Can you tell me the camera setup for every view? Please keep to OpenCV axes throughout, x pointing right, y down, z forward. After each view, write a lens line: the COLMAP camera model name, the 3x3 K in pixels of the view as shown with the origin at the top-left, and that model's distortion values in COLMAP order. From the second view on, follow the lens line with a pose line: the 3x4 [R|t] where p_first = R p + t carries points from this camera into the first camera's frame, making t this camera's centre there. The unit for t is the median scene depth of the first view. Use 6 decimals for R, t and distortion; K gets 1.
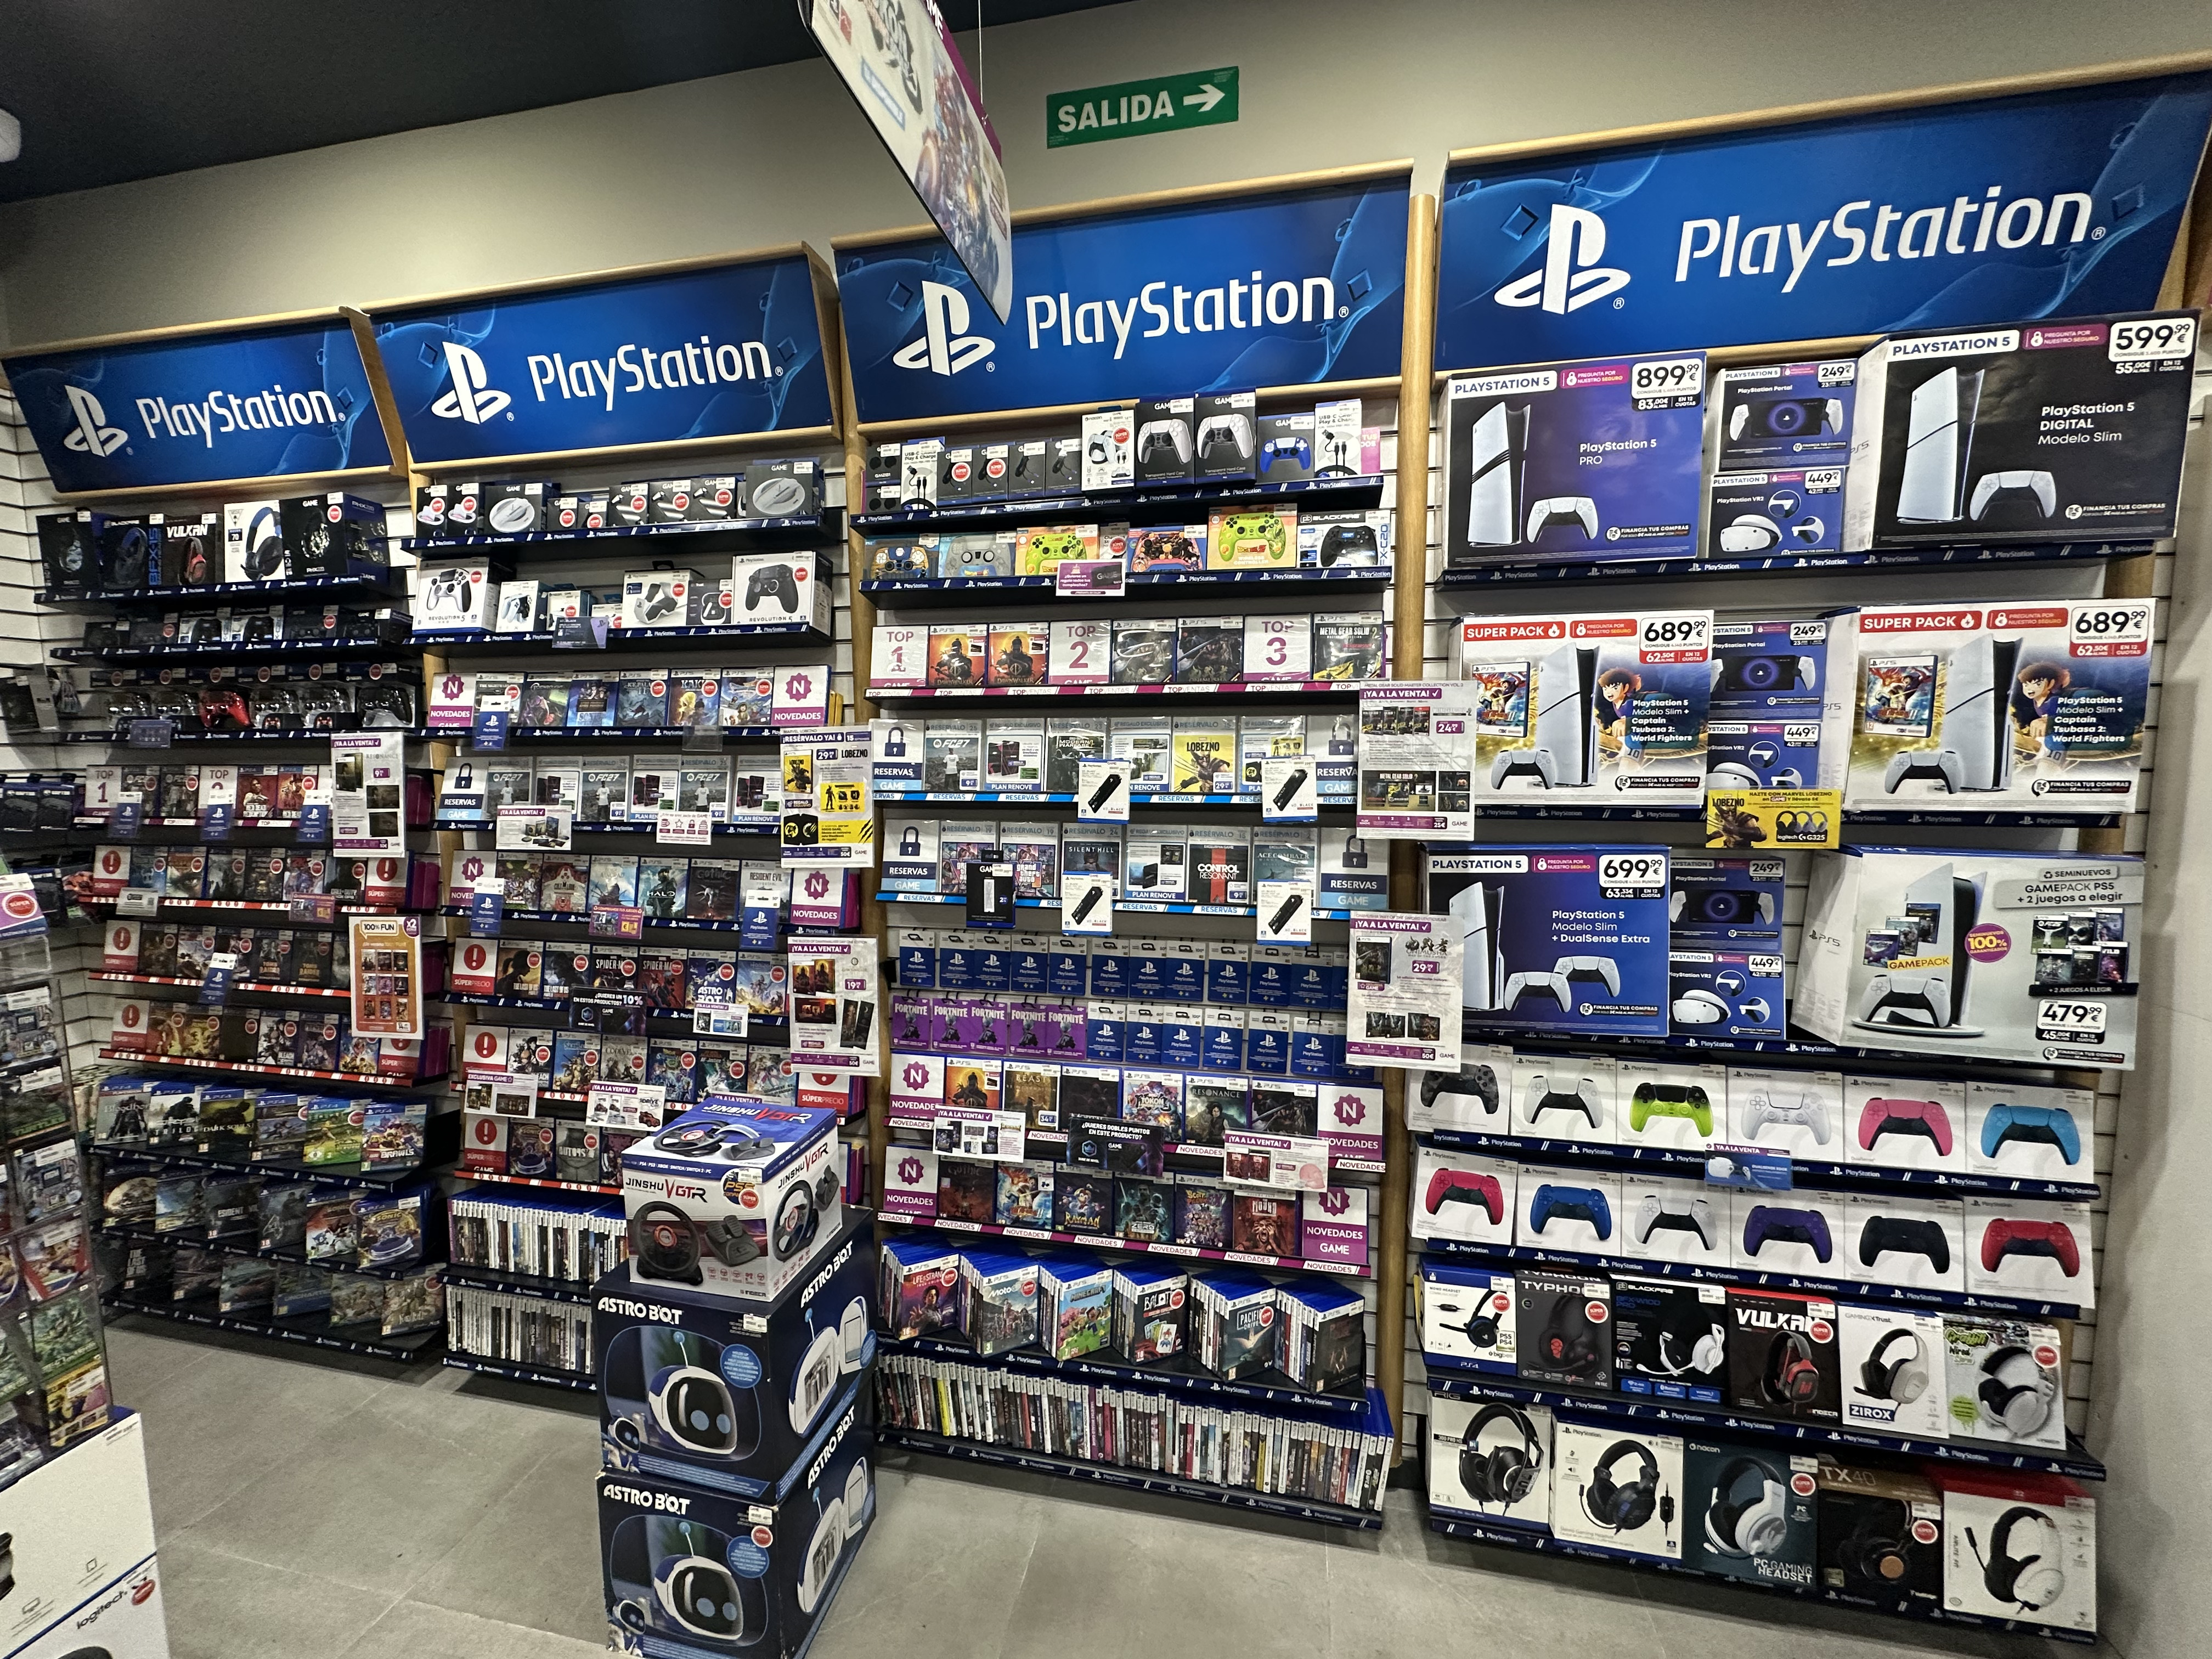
lens RADIAL K [[879.7, 0, 1101.1], [0, 879.7, 829.0], [0, 0, 1]] dist [-0.003163, 0.000988]
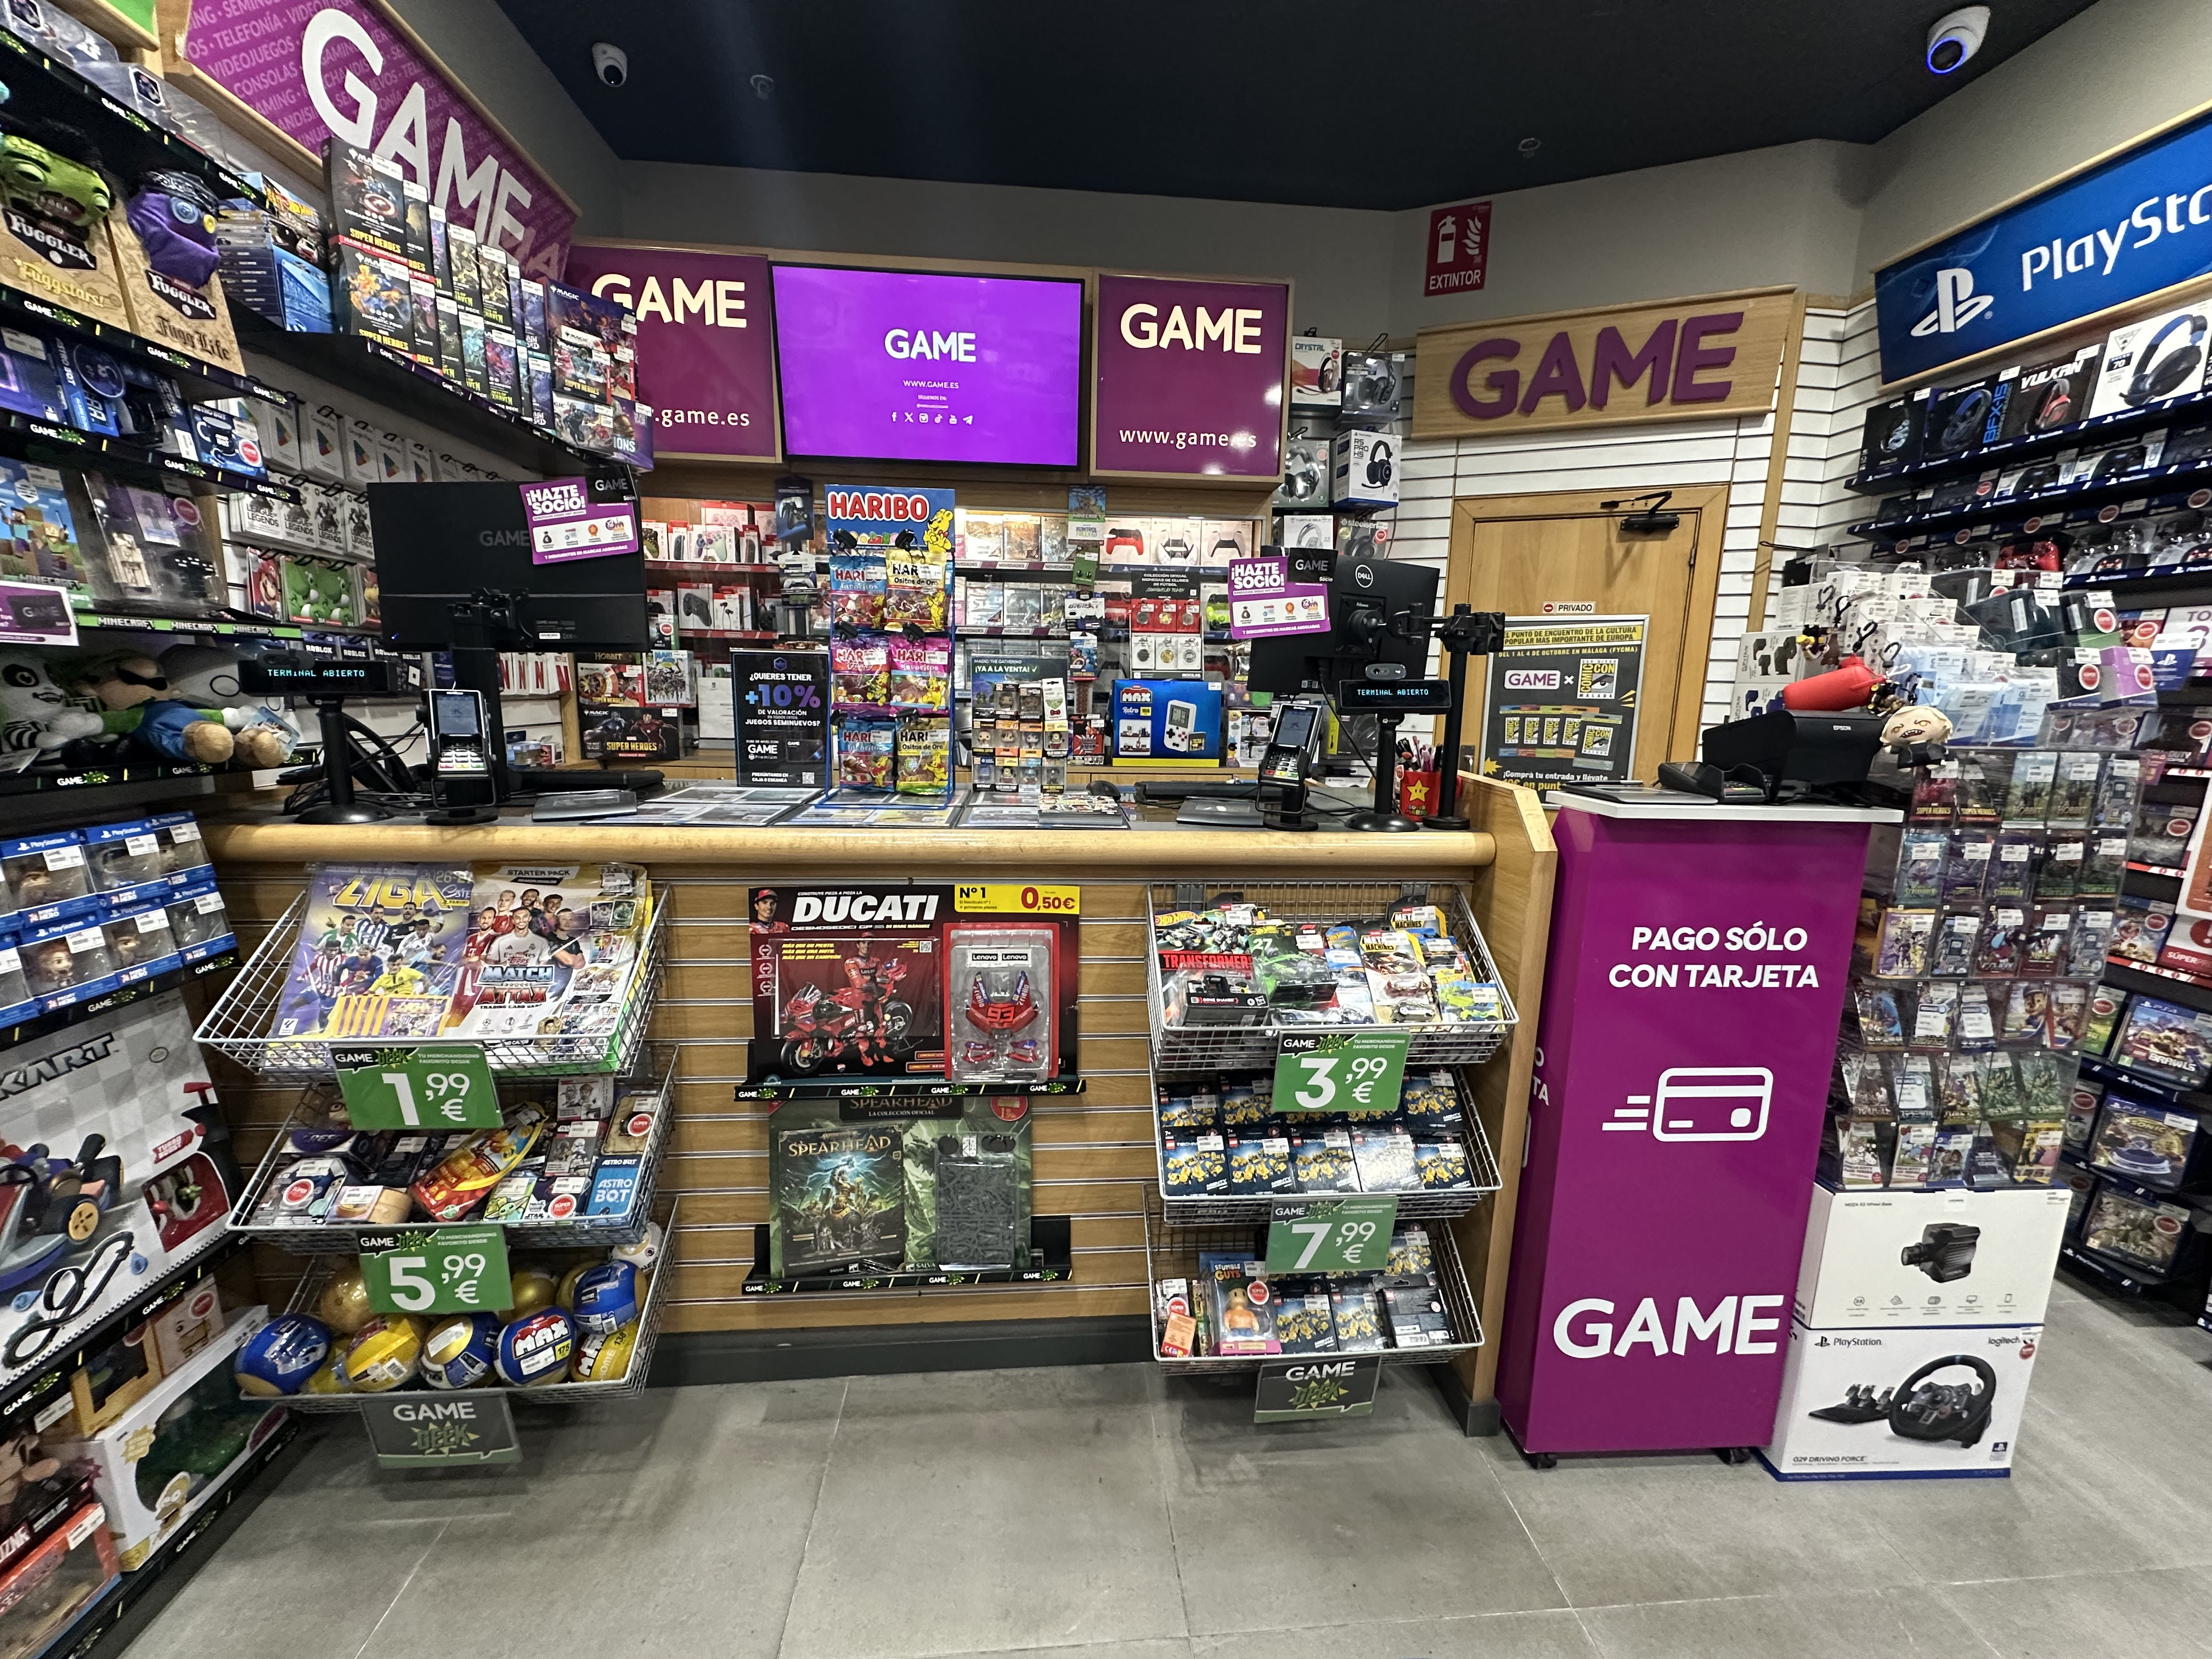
lens RADIAL K [[879.7, 0, 1101.1], [0, 879.7, 829.0], [0, 0, 1]] dist [-0.003163, 0.000988]
pose [[0.292249, 0.161755, -0.942563, -0.340116], [-0.119527, 0.984042, 0.131813, 0.159865], [0.948843, 0.074140, 0.306919, -0.276893]]
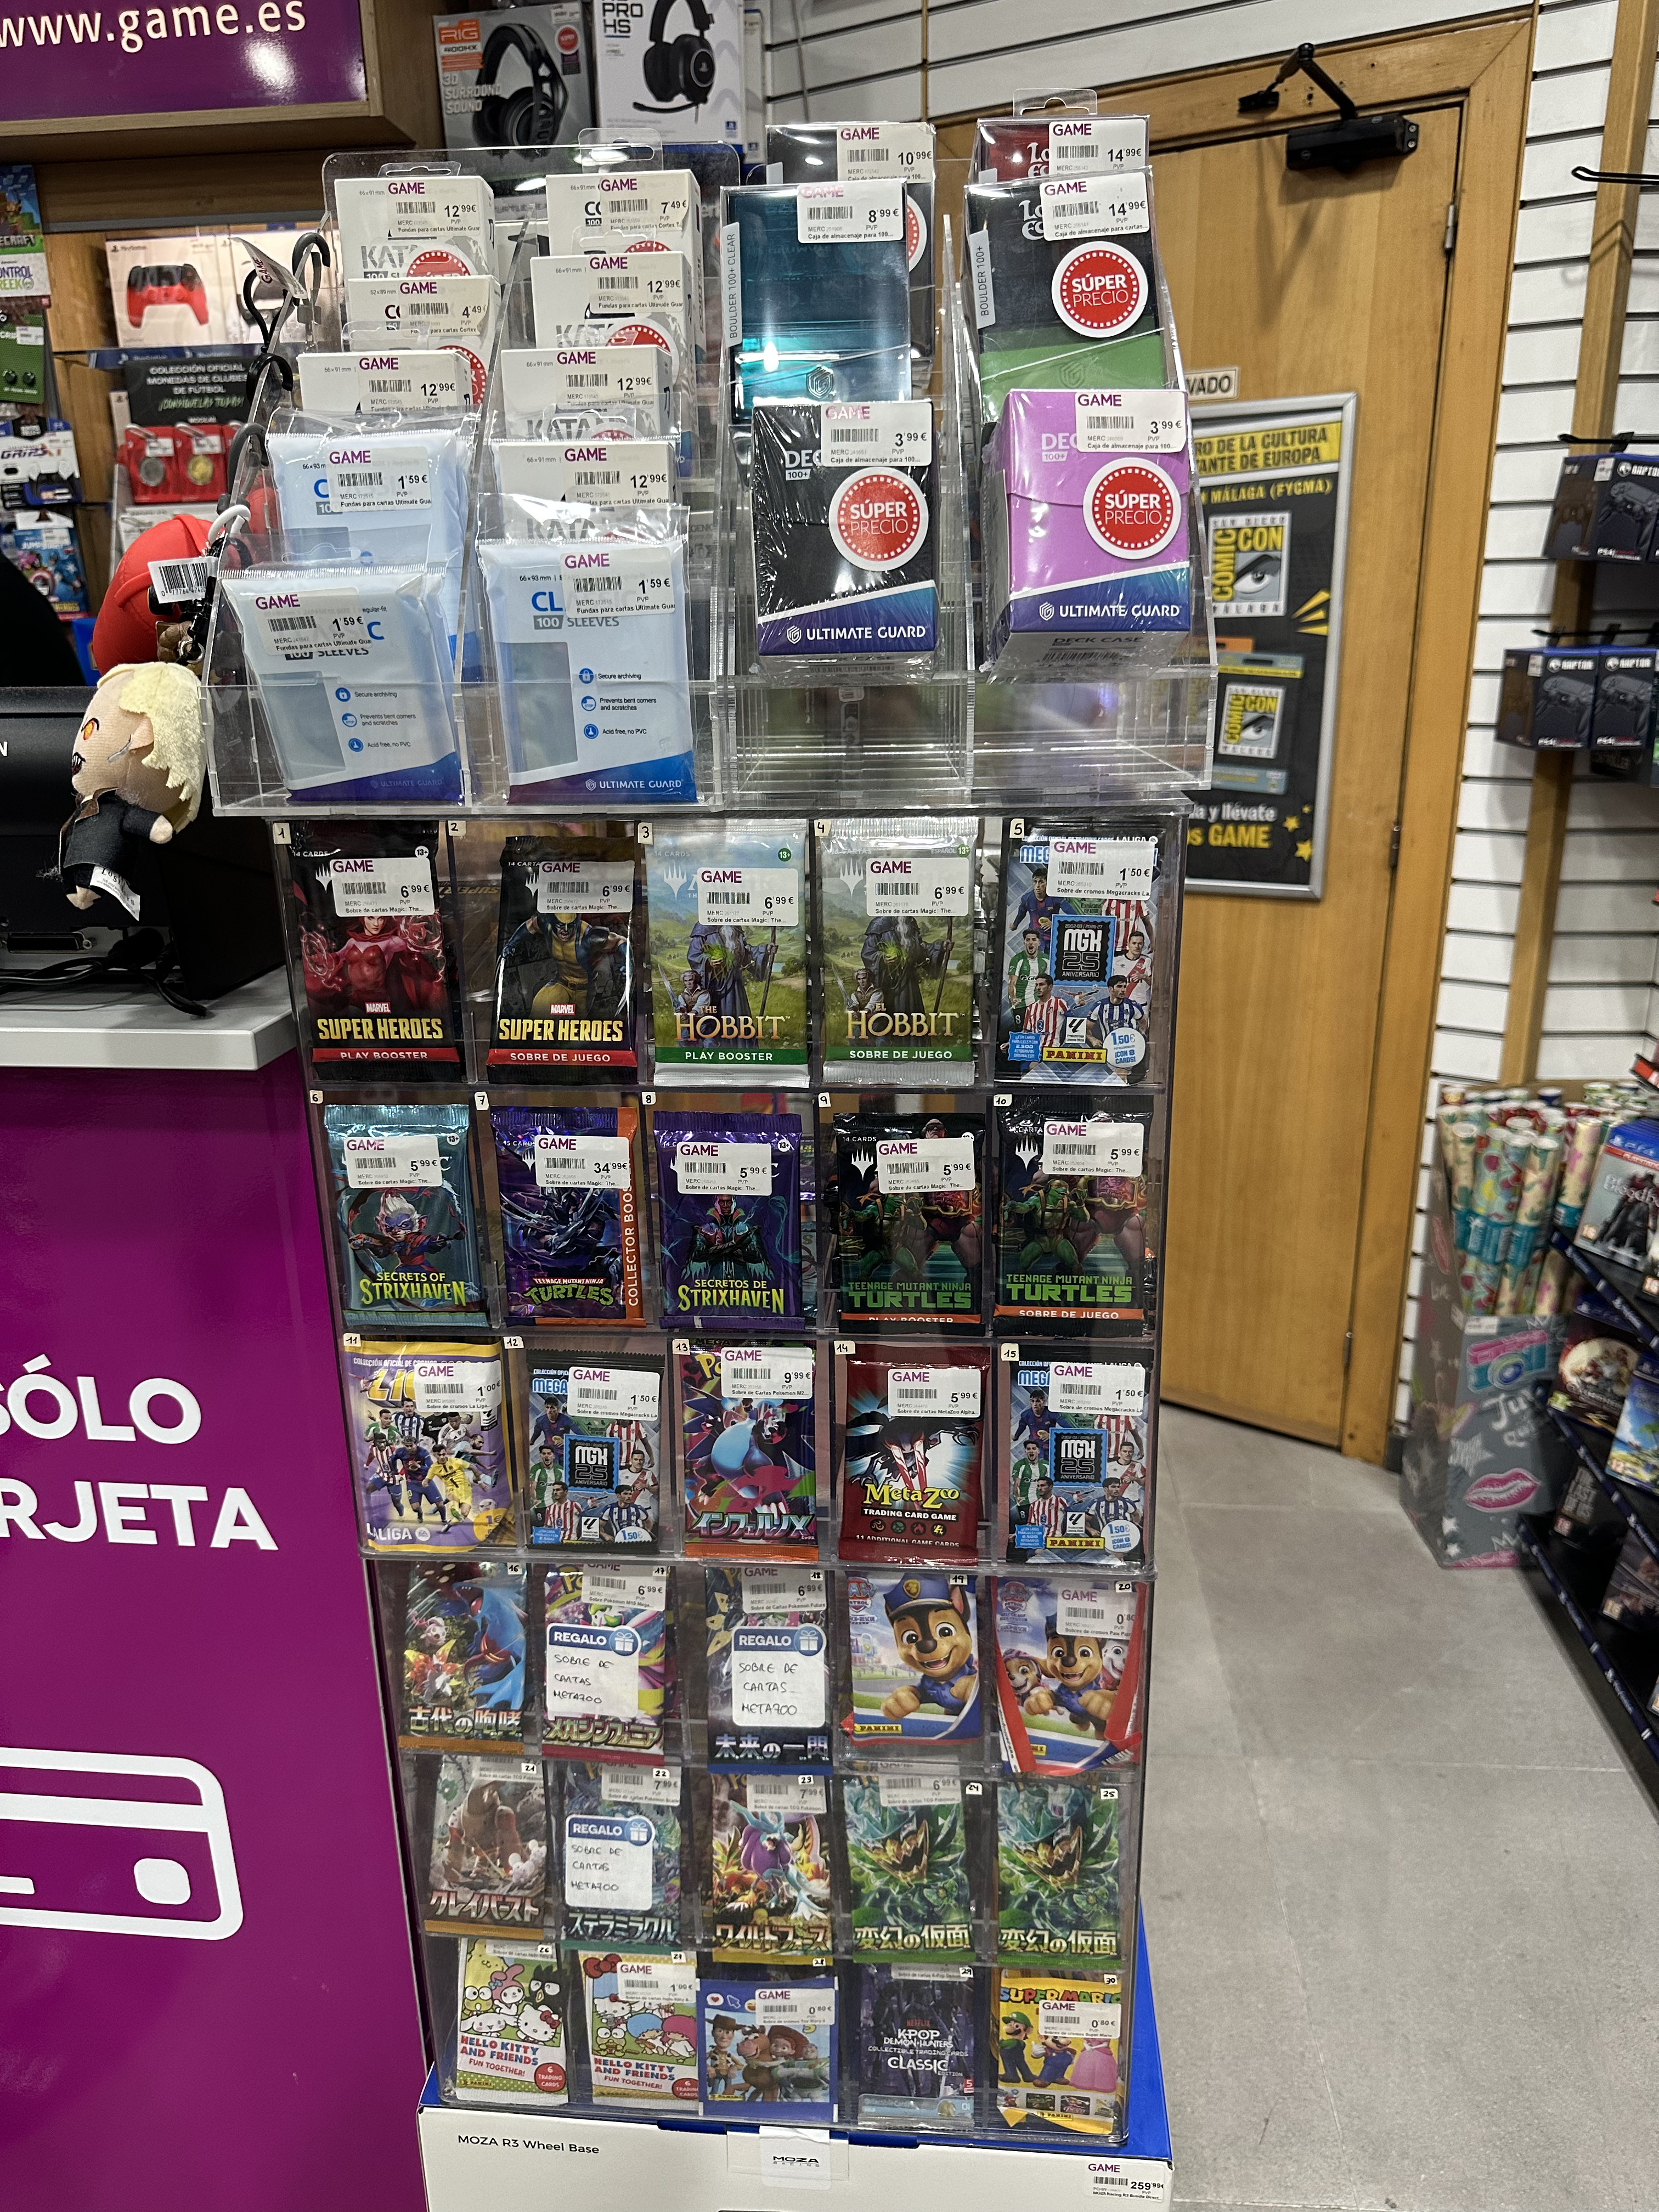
lens RADIAL K [[1597.8, 0, 829.5], [0, 1597.8, 1106.0], [0, 0, 1]] dist [-0.006609, -0.003210]
pose [[0.140121, 0.294165, -0.945427, -0.425330], [-0.083785, 0.954945, 0.284709, 0.074838], [0.986583, 0.039319, 0.158455, 0.489714]]
